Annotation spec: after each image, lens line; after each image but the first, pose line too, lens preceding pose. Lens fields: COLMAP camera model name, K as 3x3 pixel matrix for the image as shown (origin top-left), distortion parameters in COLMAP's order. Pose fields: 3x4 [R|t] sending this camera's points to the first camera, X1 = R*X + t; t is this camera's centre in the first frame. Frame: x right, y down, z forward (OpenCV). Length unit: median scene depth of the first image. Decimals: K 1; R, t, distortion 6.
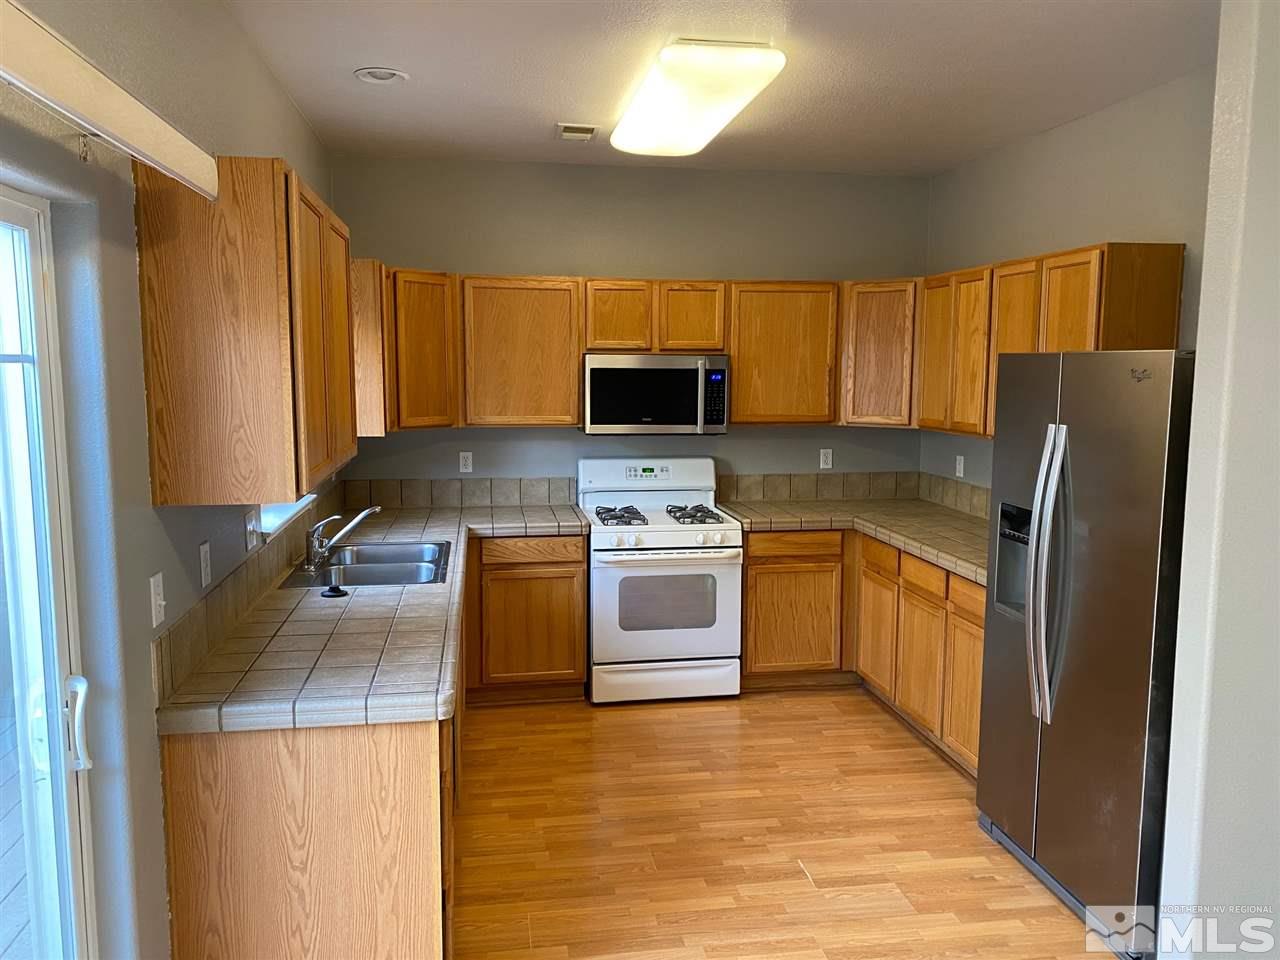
lens RADIAL K [[983.3, 0, 640.3], [0, 983.3, 480.7], [0, 0, 1]] dist [0.026687, -0.034840]
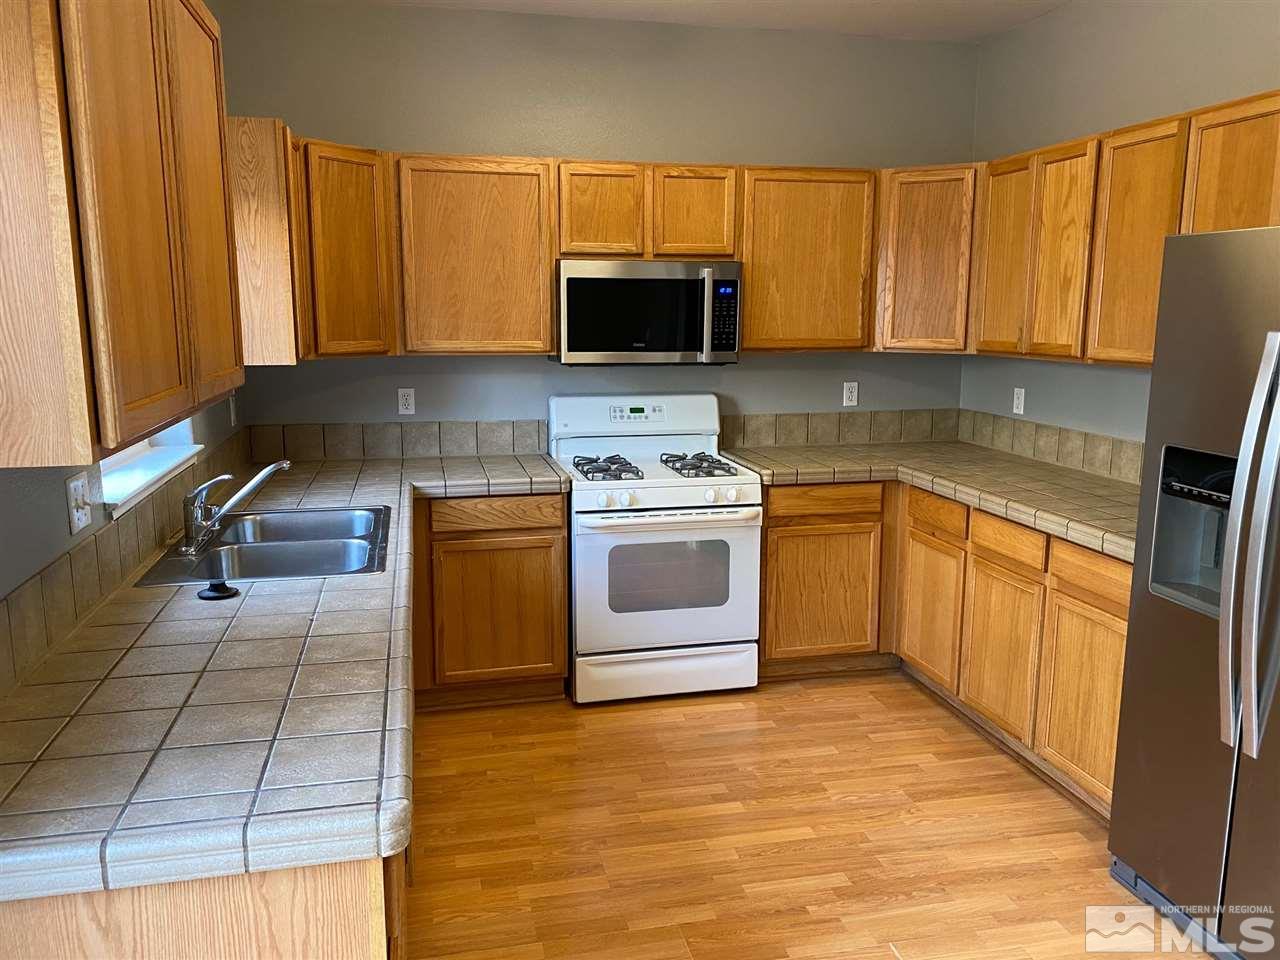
lens RADIAL K [[983.3, 0, 636.9], [0, 983.3, 480.8], [0, 0, 1]] dist [0.026687, -0.034840]
pose [[0.998164, -0.013280, 0.059094, -0.046830], [0.009960, 0.998375, 0.056116, 0.002552], [-0.059743, -0.055424, 0.996674, 0.229628]]
